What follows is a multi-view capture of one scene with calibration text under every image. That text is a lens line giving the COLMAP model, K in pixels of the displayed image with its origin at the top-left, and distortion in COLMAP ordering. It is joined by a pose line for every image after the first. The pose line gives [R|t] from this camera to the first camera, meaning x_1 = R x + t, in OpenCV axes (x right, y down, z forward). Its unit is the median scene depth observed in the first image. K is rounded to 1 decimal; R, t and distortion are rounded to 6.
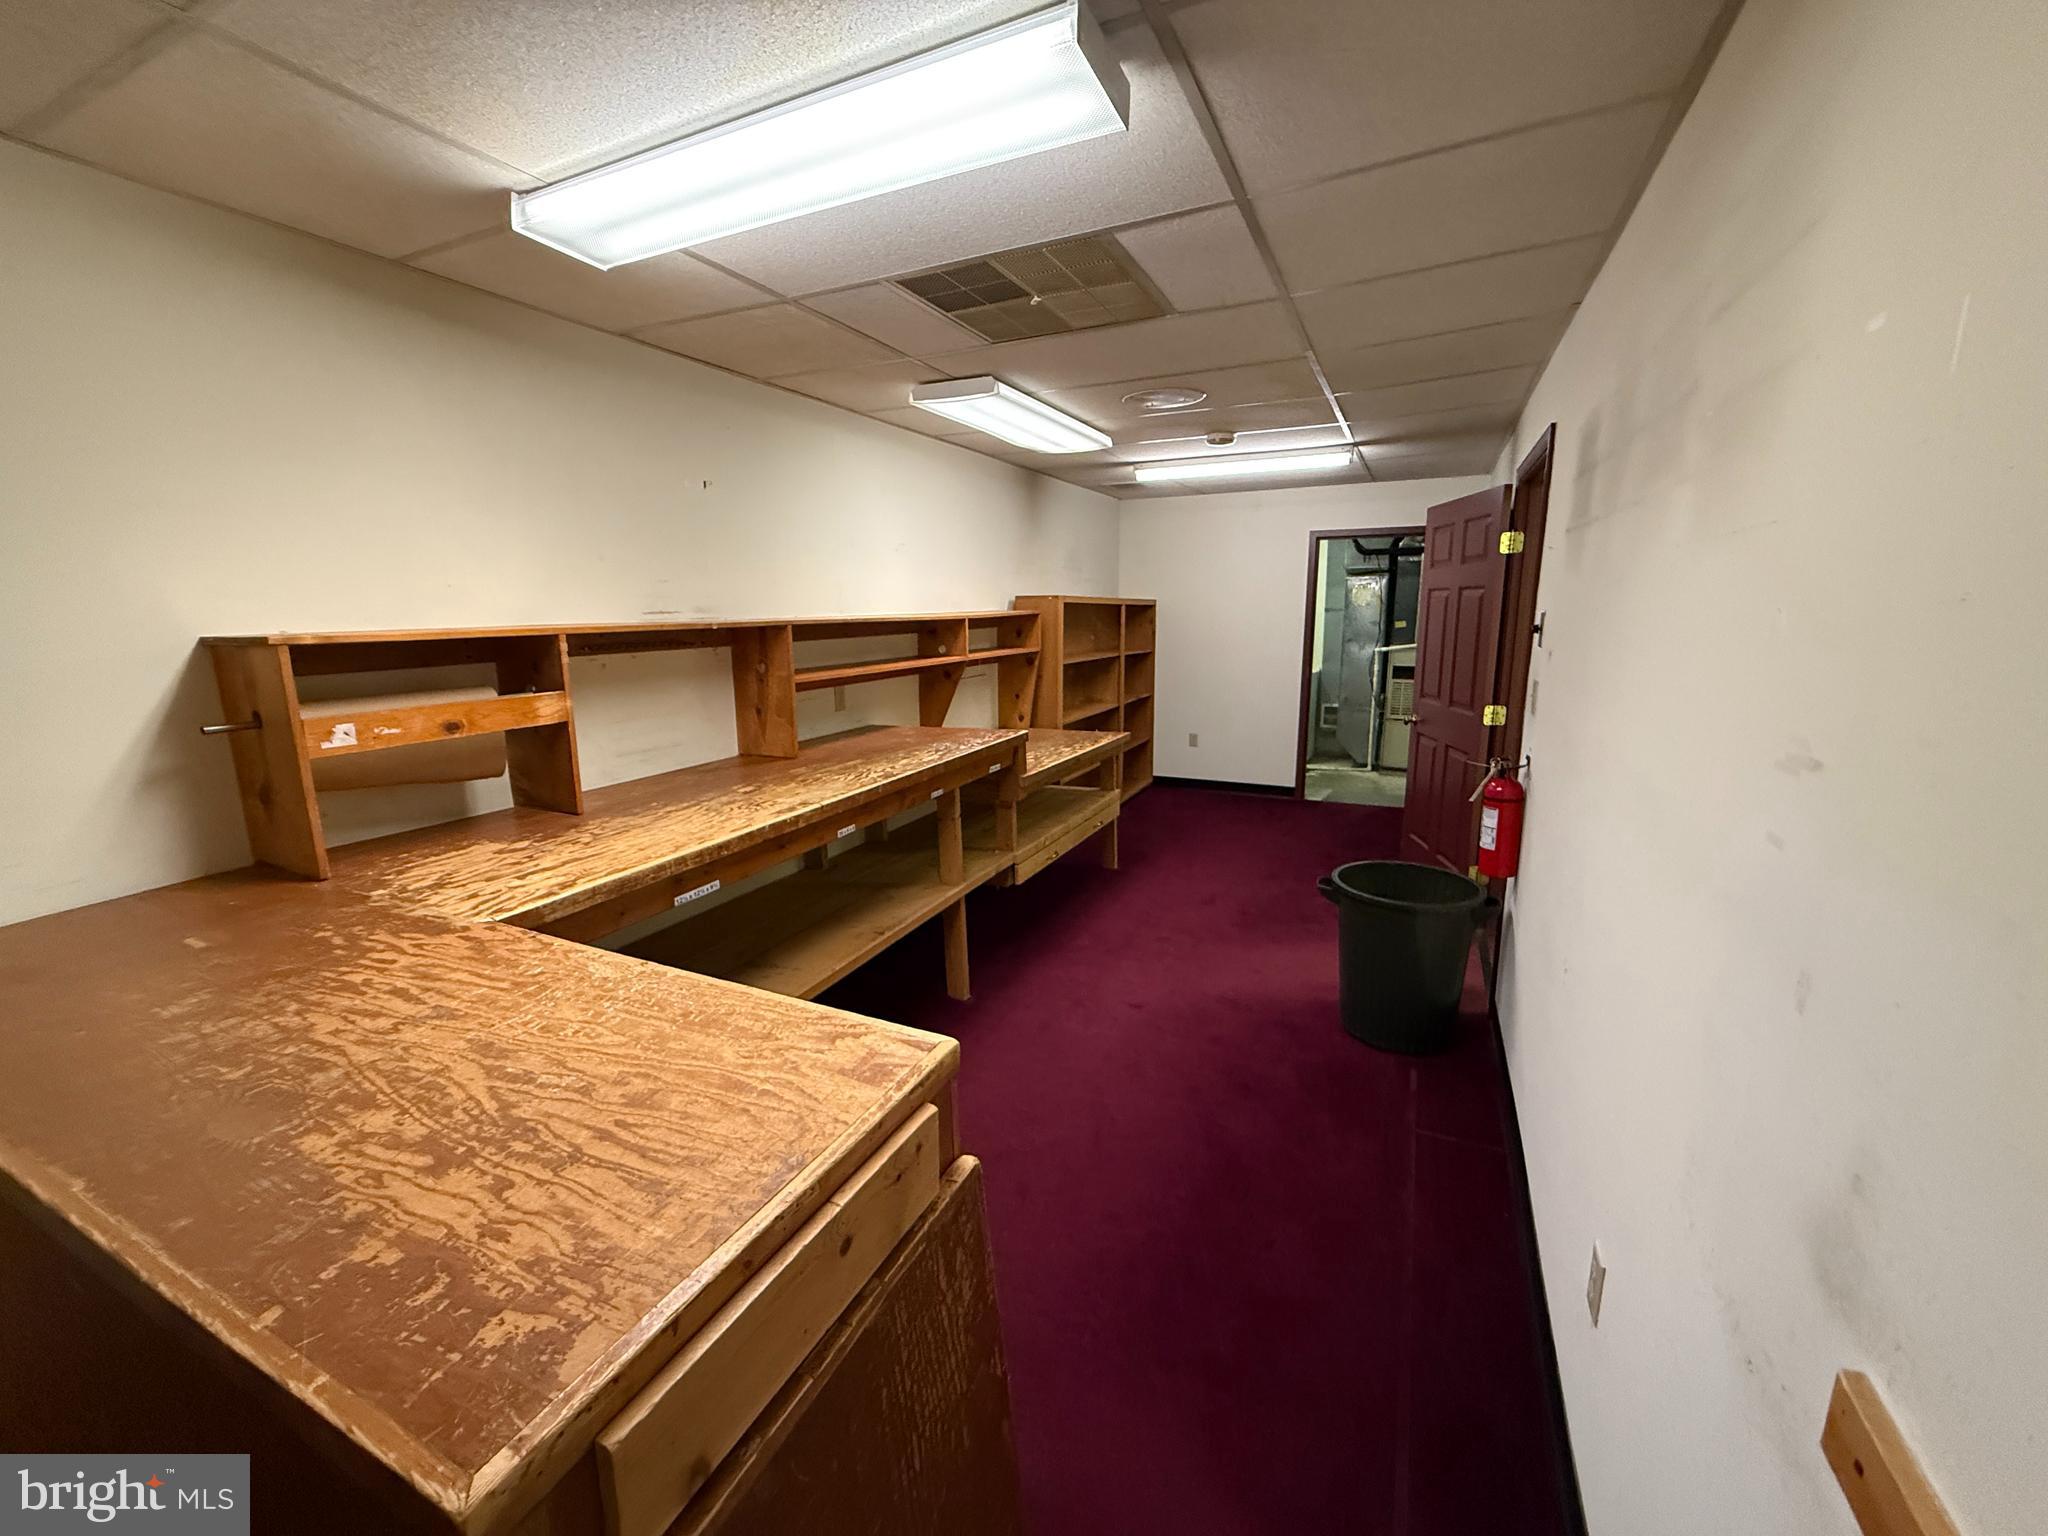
lens RADIAL K [[817.9, 0, 1012.7], [0, 817.9, 765.8], [0, 0, 1]] dist [0.001809, -0.000399]
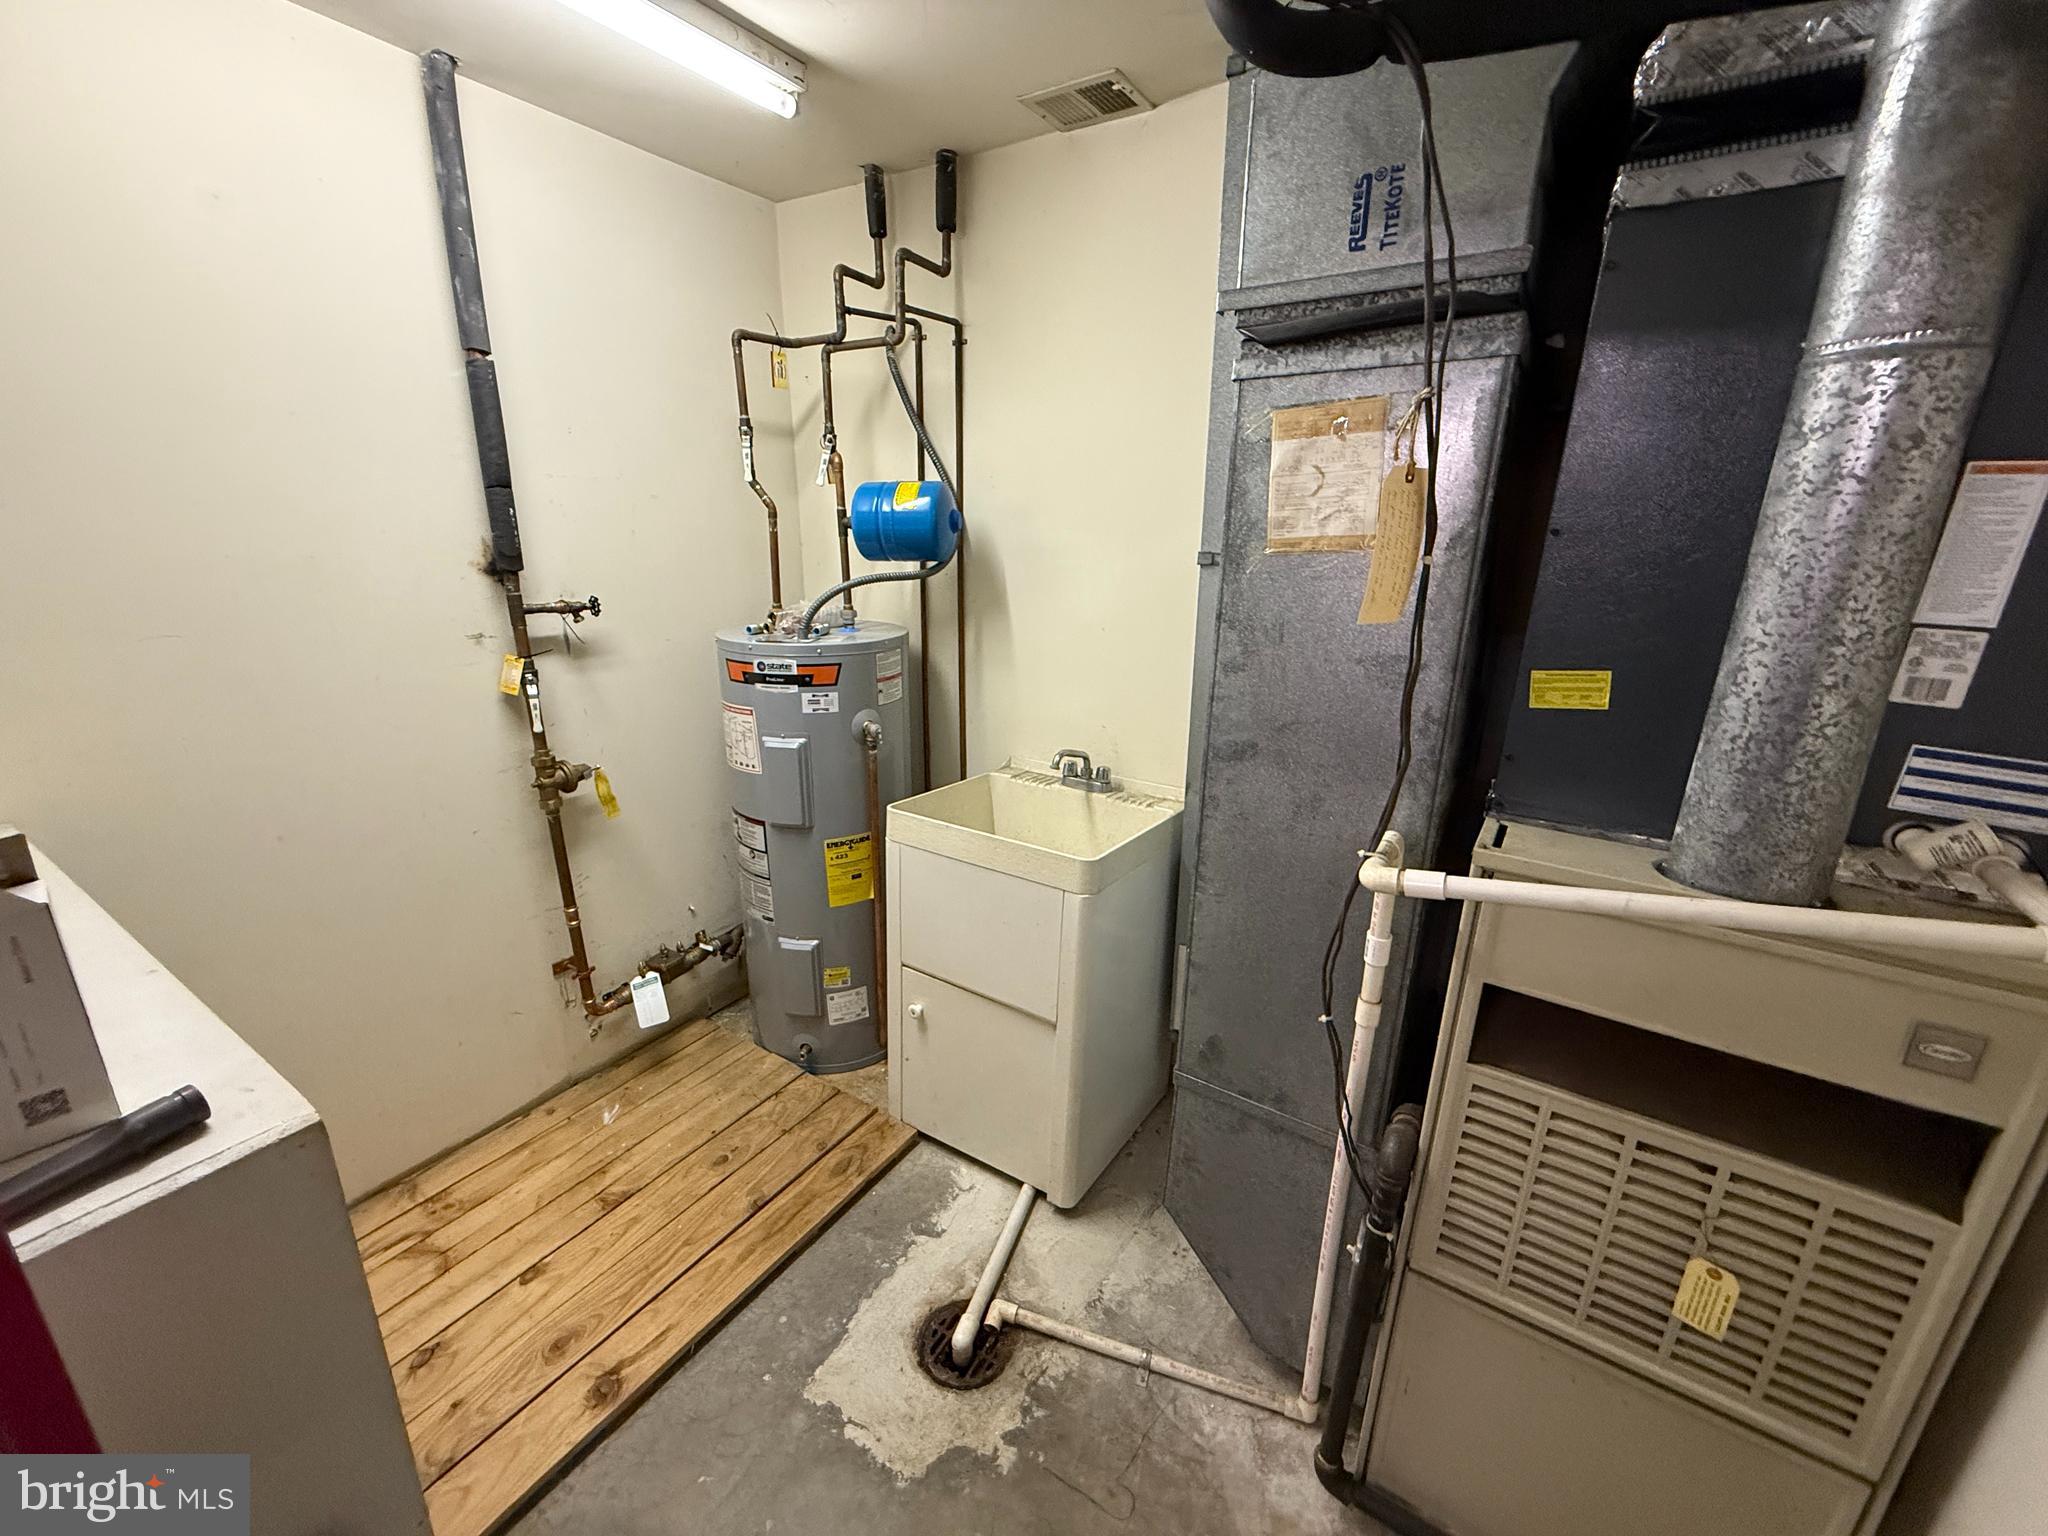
lens RADIAL K [[817.9, 0, 1015.5], [0, 817.9, 770.0], [0, 0, 1]] dist [0.001809, -0.000399]
pose [[0.992481, 0.057815, -0.107881, 1.592456], [-0.046142, 0.993110, 0.107723, -0.689644], [0.113365, -0.101935, 0.988310, 3.421911]]
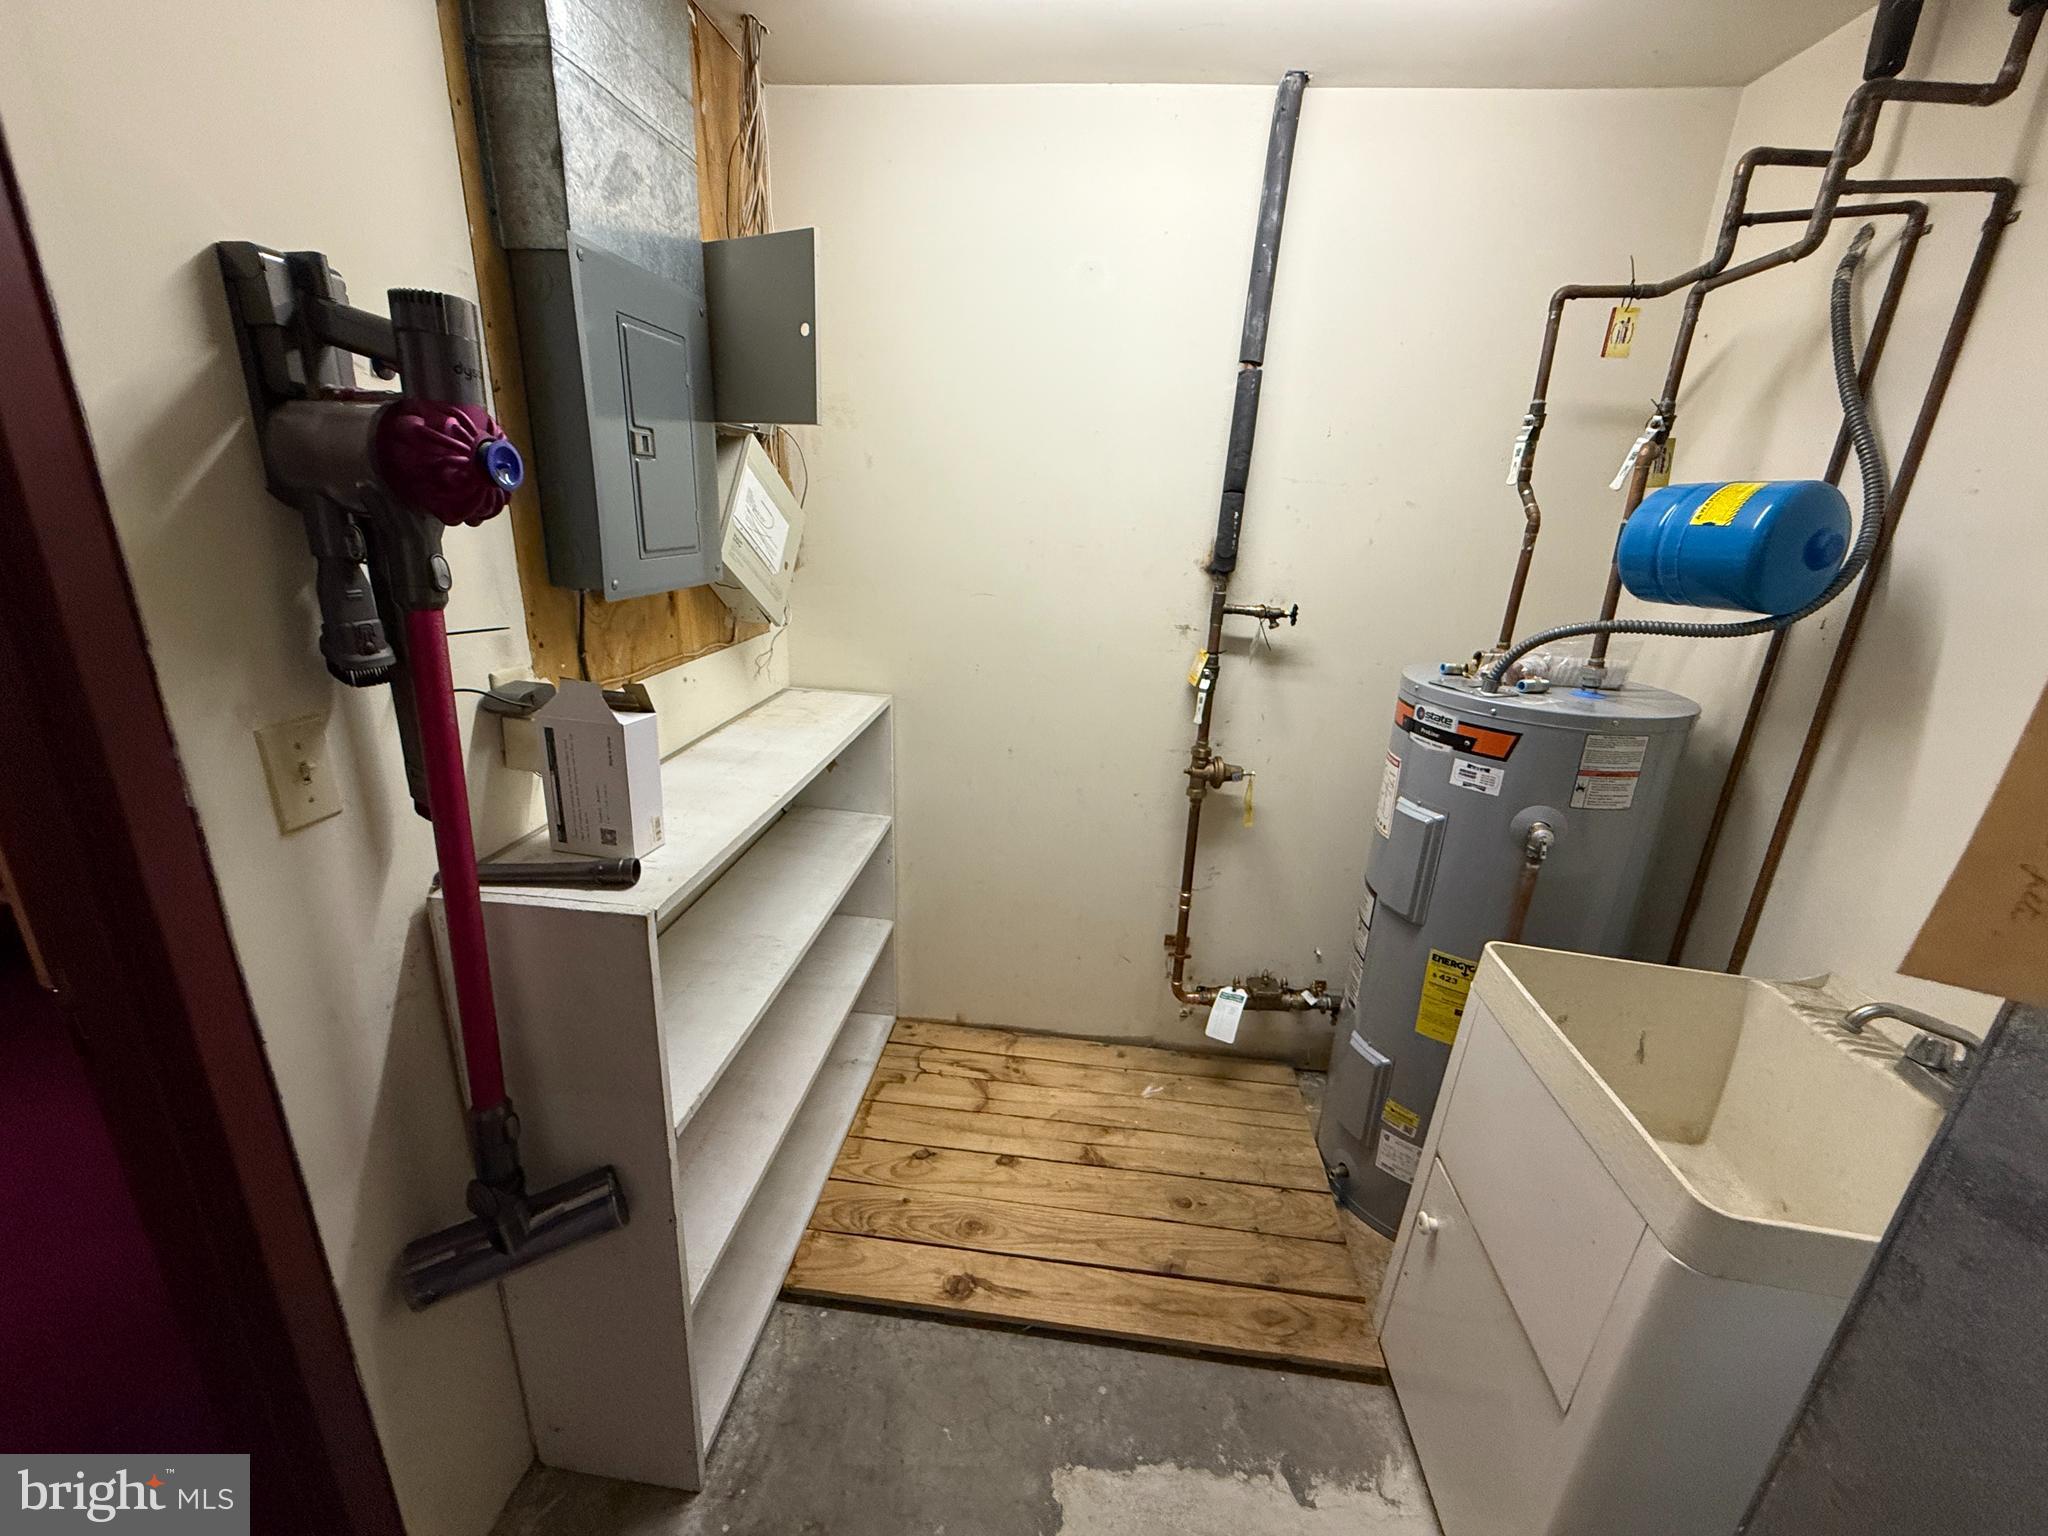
lens RADIAL K [[817.9, 0, 1014.6], [0, 817.9, 768.2], [0, 0, 1]] dist [0.001809, -0.000399]
pose [[0.339197, 0.314819, -0.886473, 1.809067], [-0.224708, 0.942175, 0.248620, -0.768940], [0.913483, 0.114867, 0.390325, 3.789873]]
